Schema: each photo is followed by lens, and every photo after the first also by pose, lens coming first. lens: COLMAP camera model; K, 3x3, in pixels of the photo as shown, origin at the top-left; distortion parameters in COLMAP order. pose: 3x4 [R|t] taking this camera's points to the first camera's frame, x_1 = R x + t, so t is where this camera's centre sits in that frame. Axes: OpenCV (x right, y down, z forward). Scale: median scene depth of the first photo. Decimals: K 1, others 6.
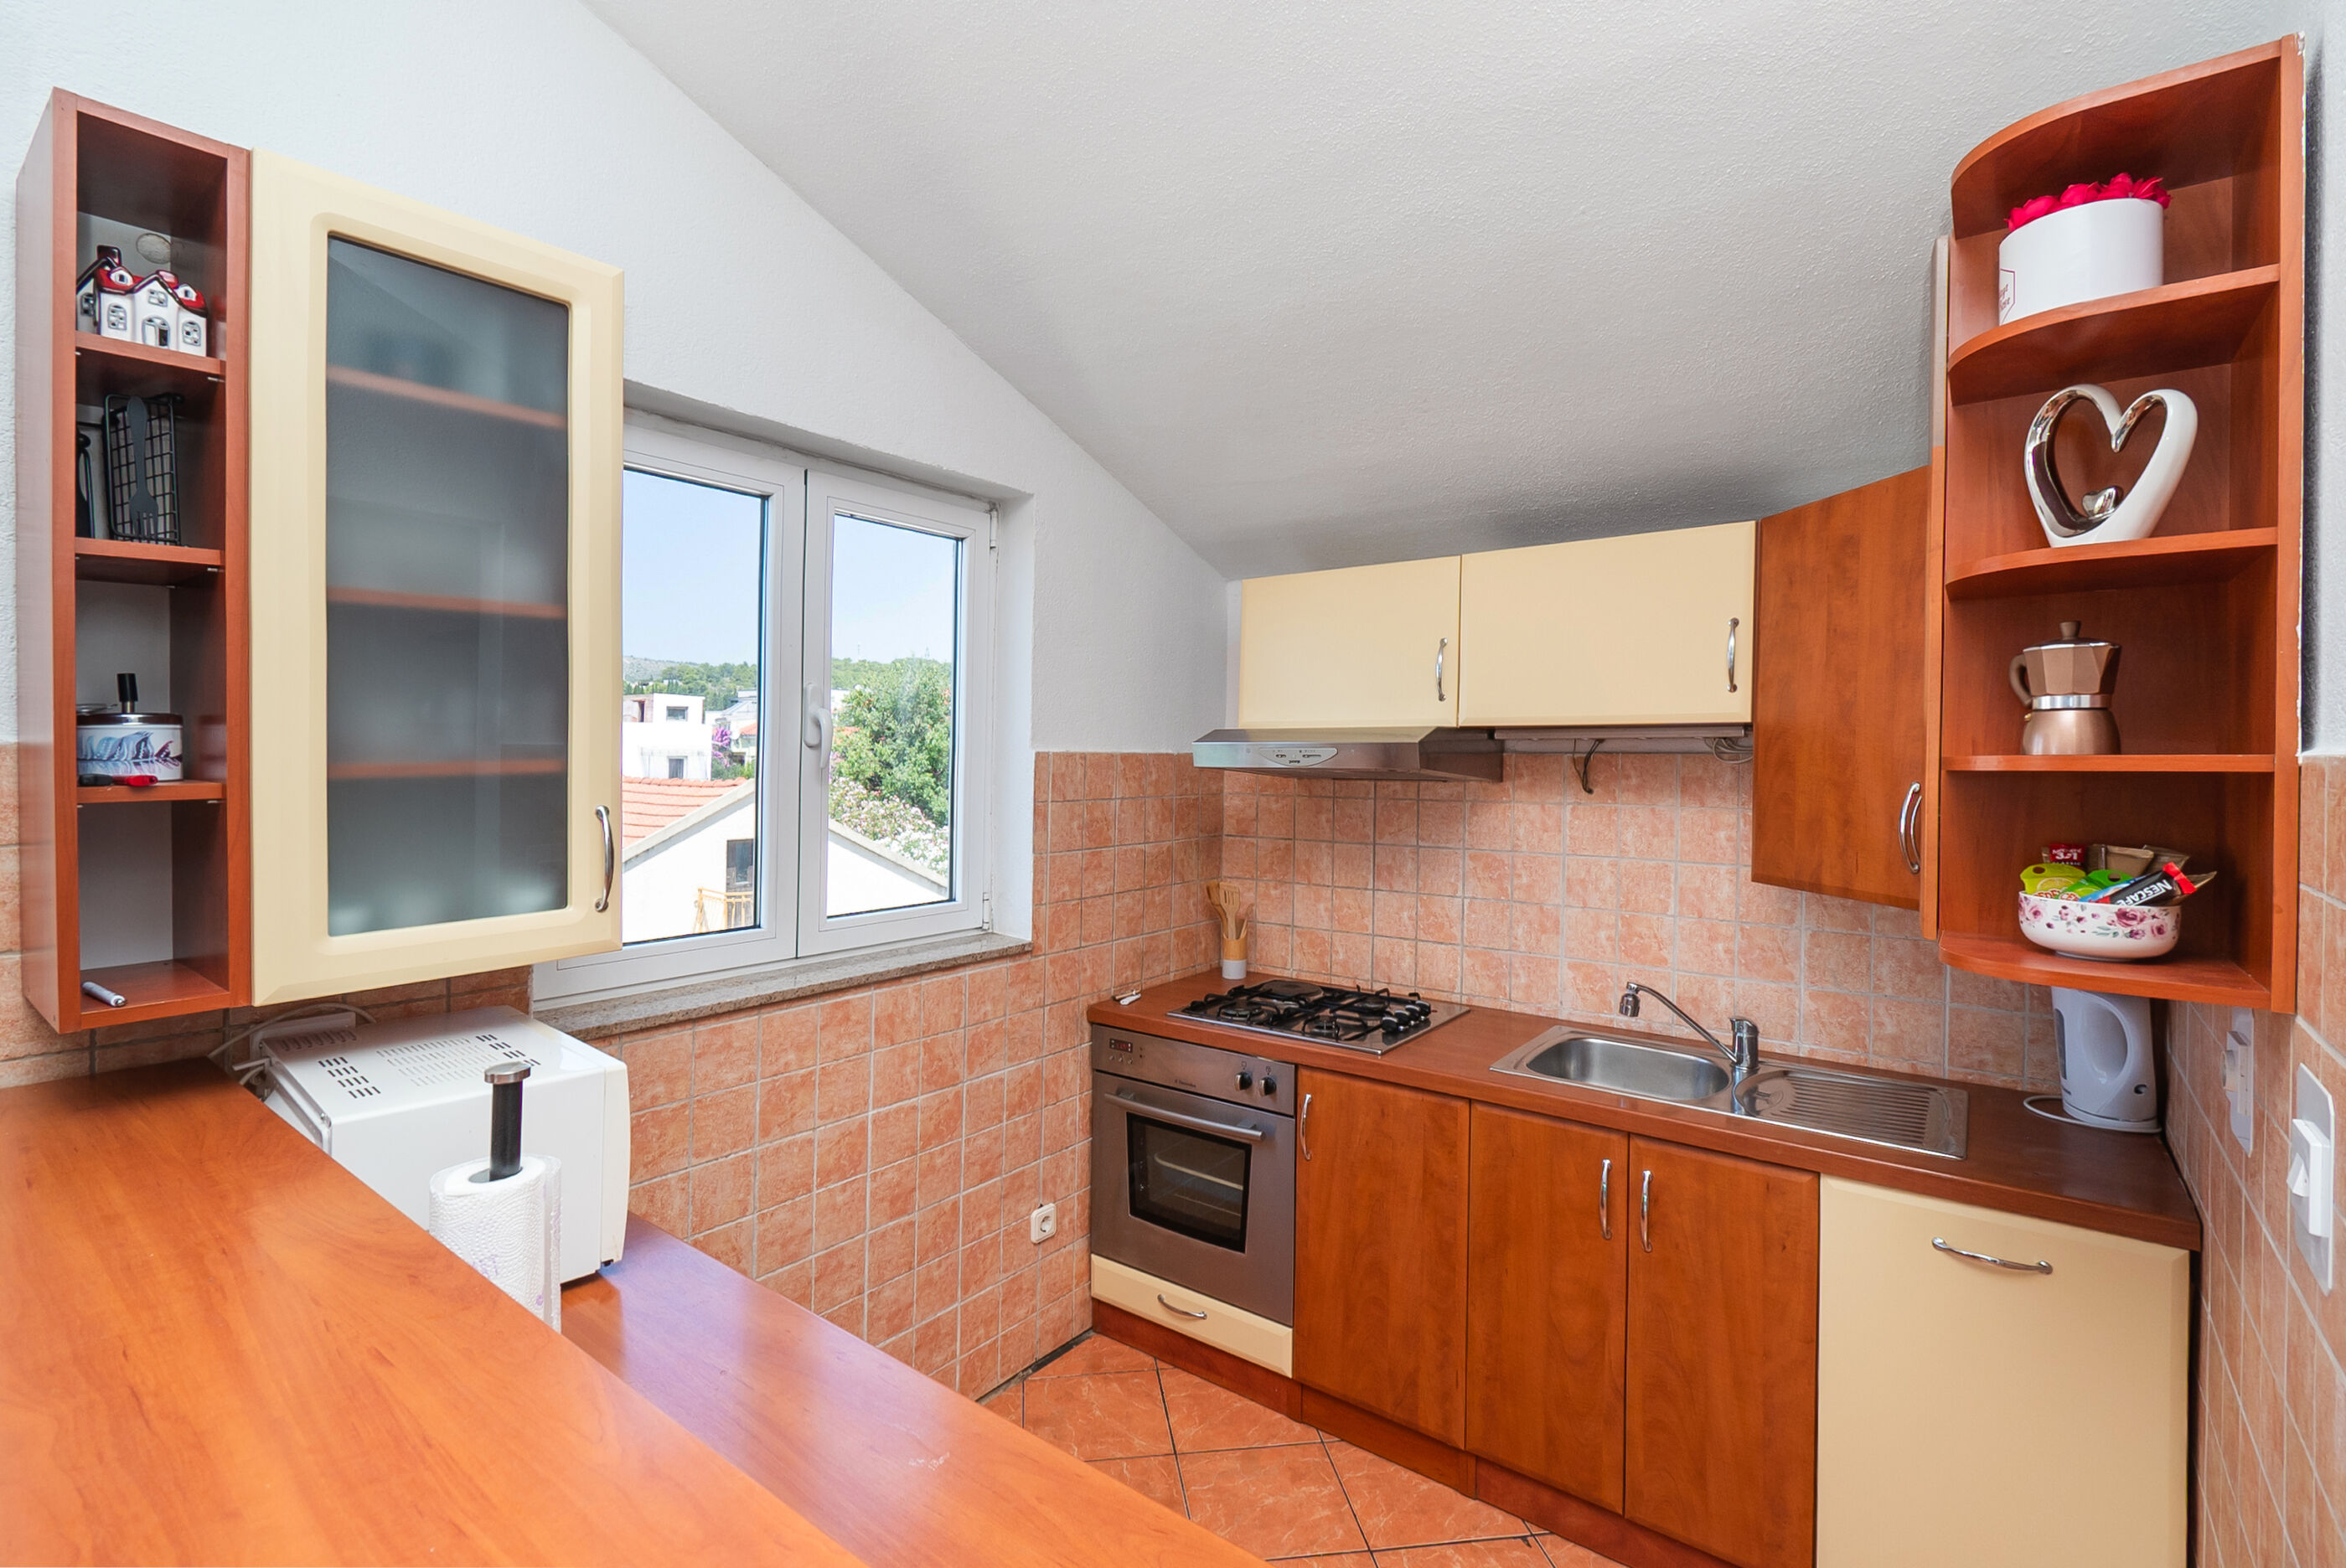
lens RADIAL K [[1039.7, 0, 1188.8], [0, 1039.7, 763.1], [0, 0, 1]] dist [0.003512, -0.000230]
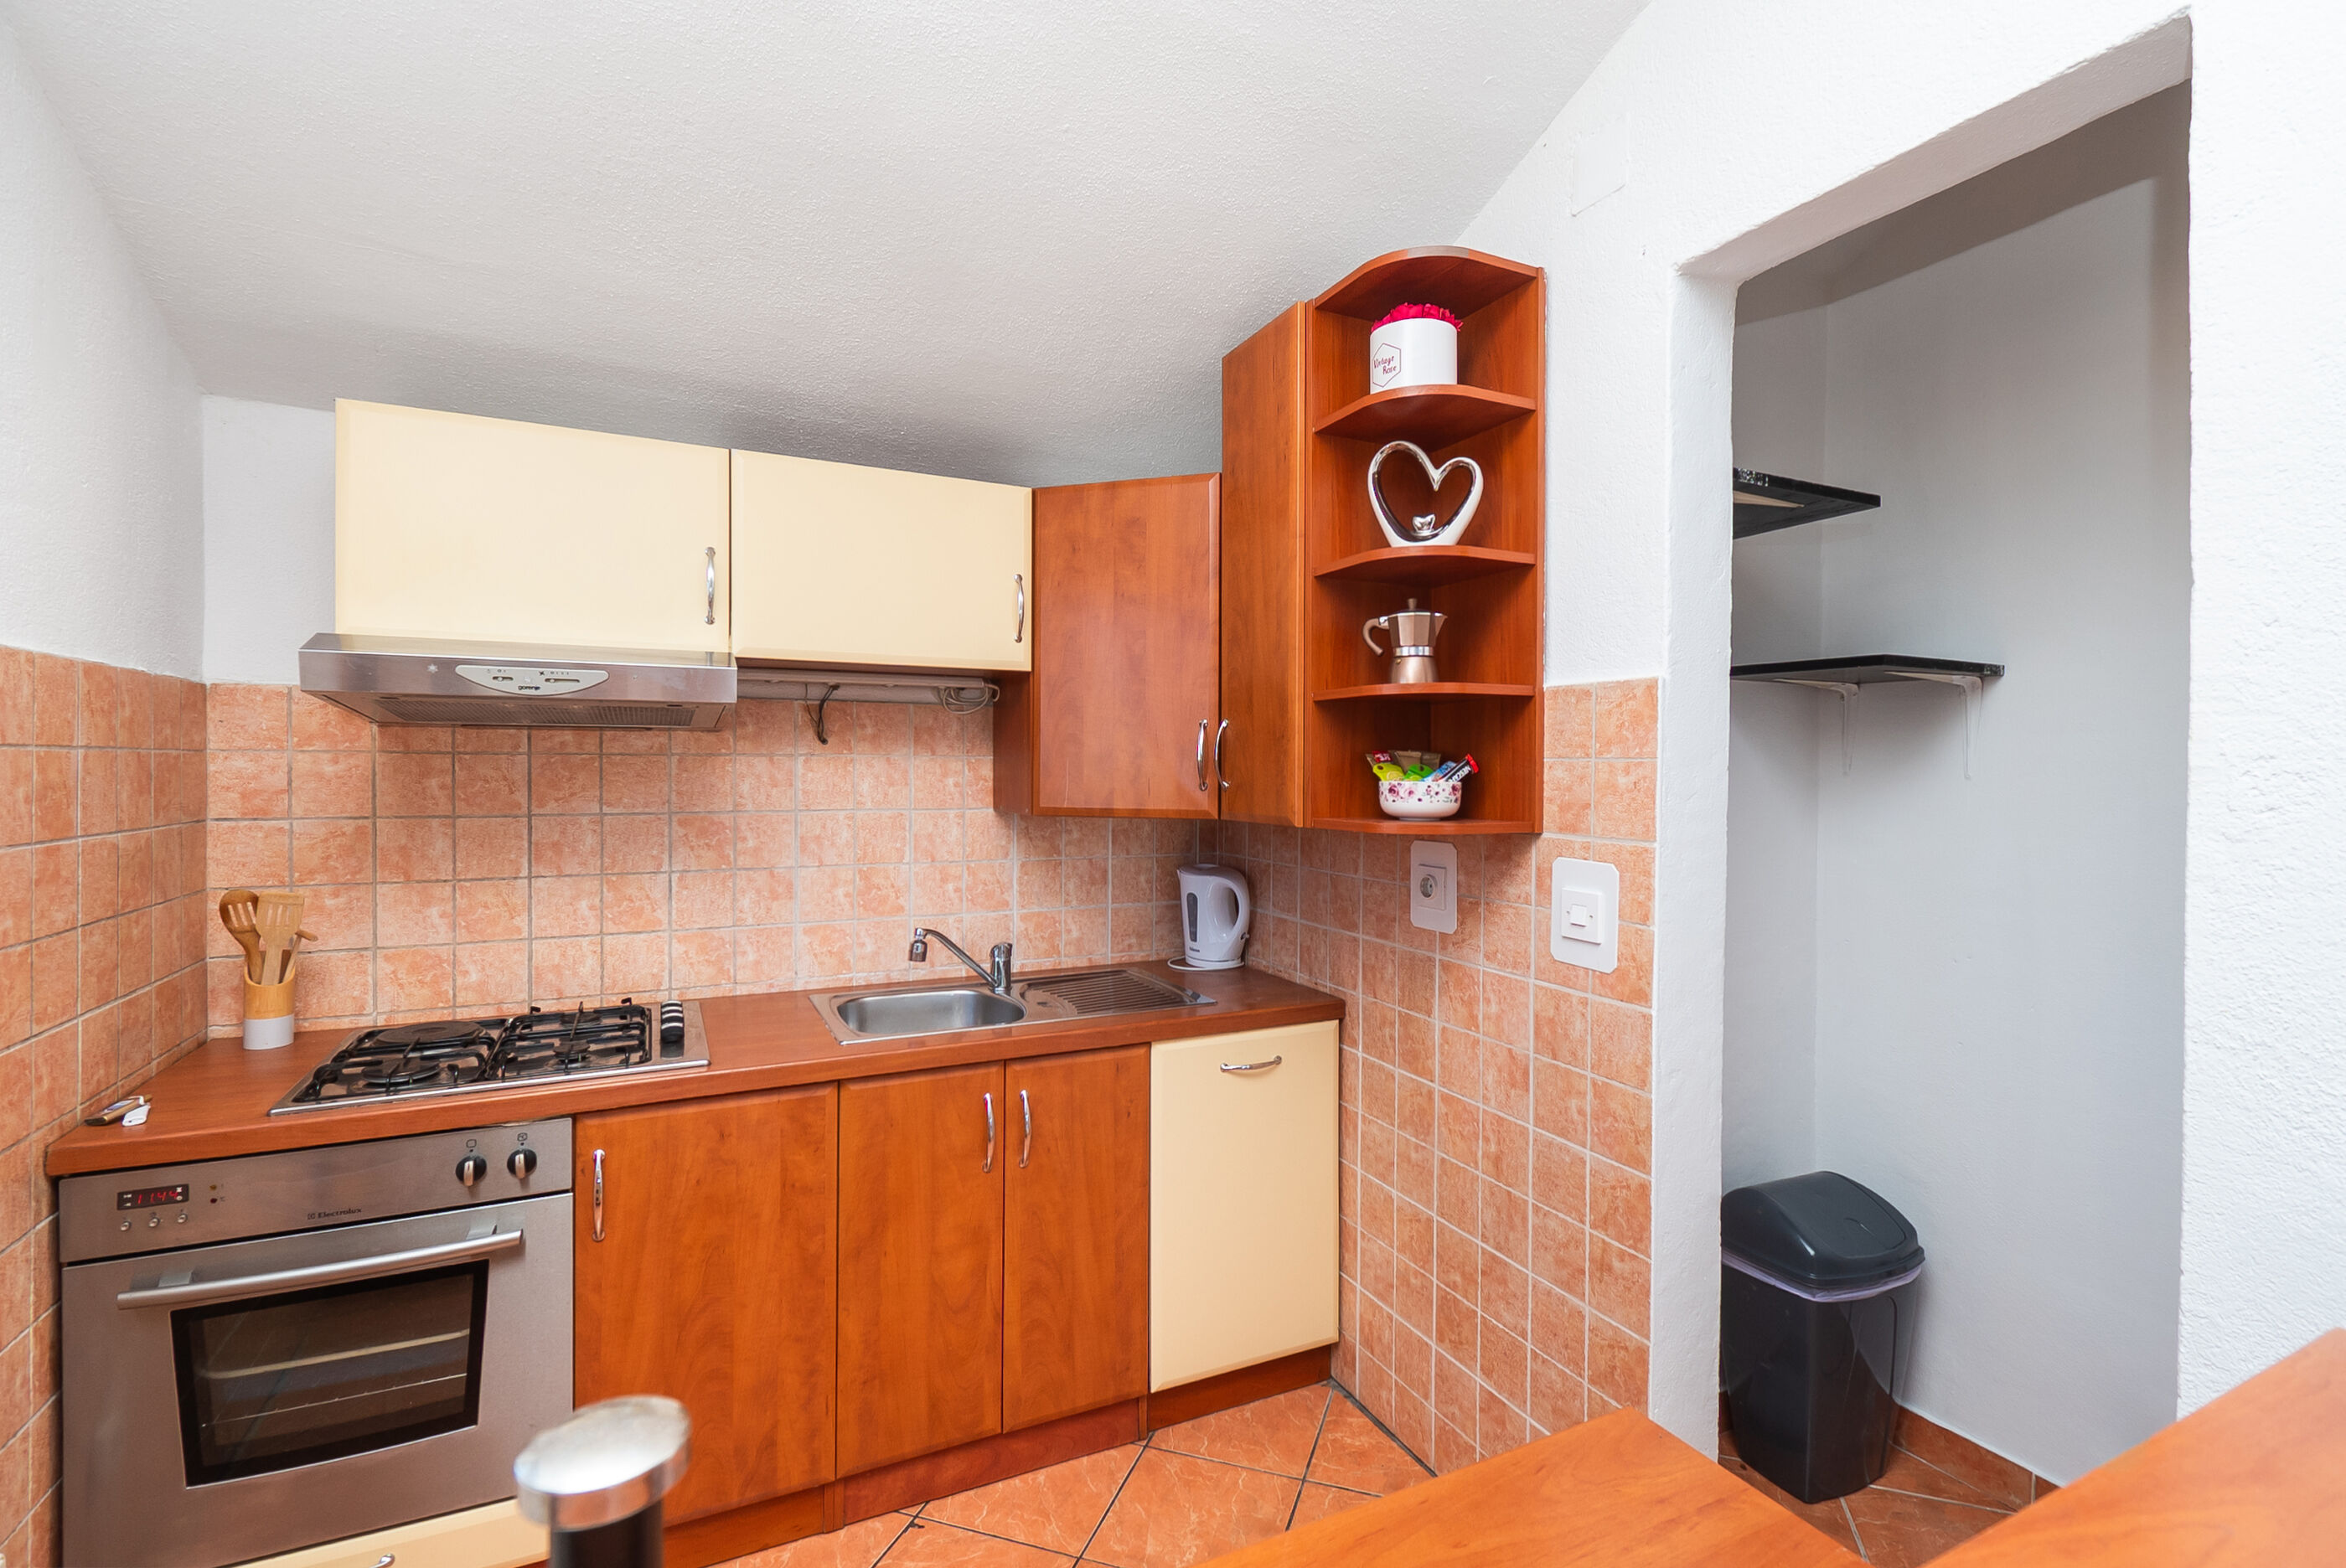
lens RADIAL K [[1049.7, 0, 1170.5], [0, 1049.7, 789.8], [0, 0, 1]] dist [0.009765, -0.016092]
pose [[0.453933, -0.022546, 0.890750, -0.347663], [0.002388, 0.999707, 0.024087, 0.053614], [-0.891032, -0.008807, 0.453854, 0.323035]]
